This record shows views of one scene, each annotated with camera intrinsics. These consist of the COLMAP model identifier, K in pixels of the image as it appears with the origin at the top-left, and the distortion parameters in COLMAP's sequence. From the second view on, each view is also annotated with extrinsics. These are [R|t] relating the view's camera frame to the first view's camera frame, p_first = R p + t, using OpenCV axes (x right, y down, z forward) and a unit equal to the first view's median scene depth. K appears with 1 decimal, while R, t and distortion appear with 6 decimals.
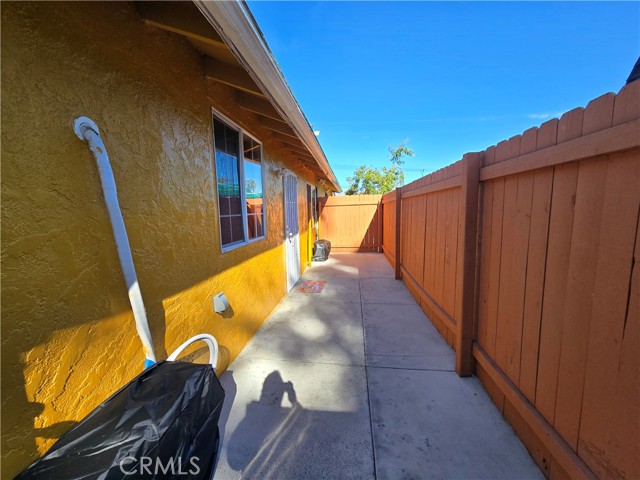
lens RADIAL K [[263.8, 0, 317.8], [0, 263.8, 240.4], [0, 0, 1]] dist [-0.003273, 0.001194]
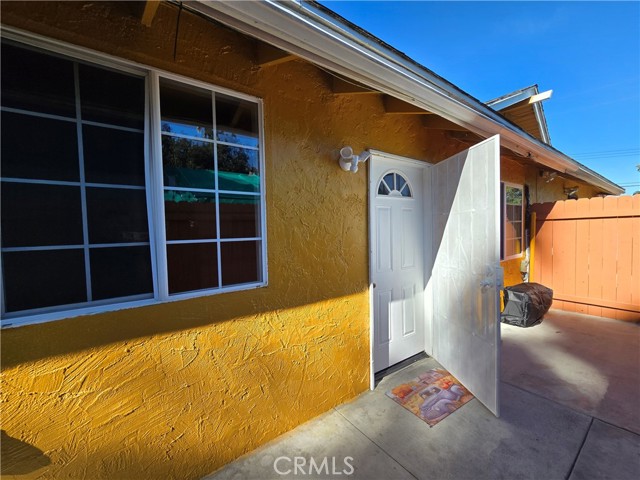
lens RADIAL K [[263.8, 0, 317.8], [0, 263.8, 240.1], [0, 0, 1]] dist [-0.003273, 0.001194]
pose [[0.686686, 0.041487, -0.725769, 0.372287], [-0.082352, 0.996383, -0.020962, -0.154052], [0.722274, 0.074163, 0.687619, 1.157418]]
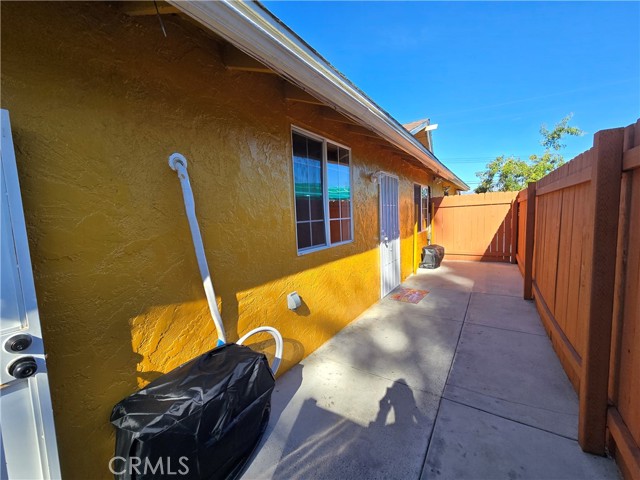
lens RADIAL K [[263.8, 0, 315.9], [0, 263.8, 240.9], [0, 0, 1]] dist [-0.003273, 0.001194]
pose [[0.895434, 0.029772, -0.444197, 0.201520], [-0.031733, 0.999492, 0.003021, -0.021249], [0.444061, 0.011390, 0.895924, 0.052520]]
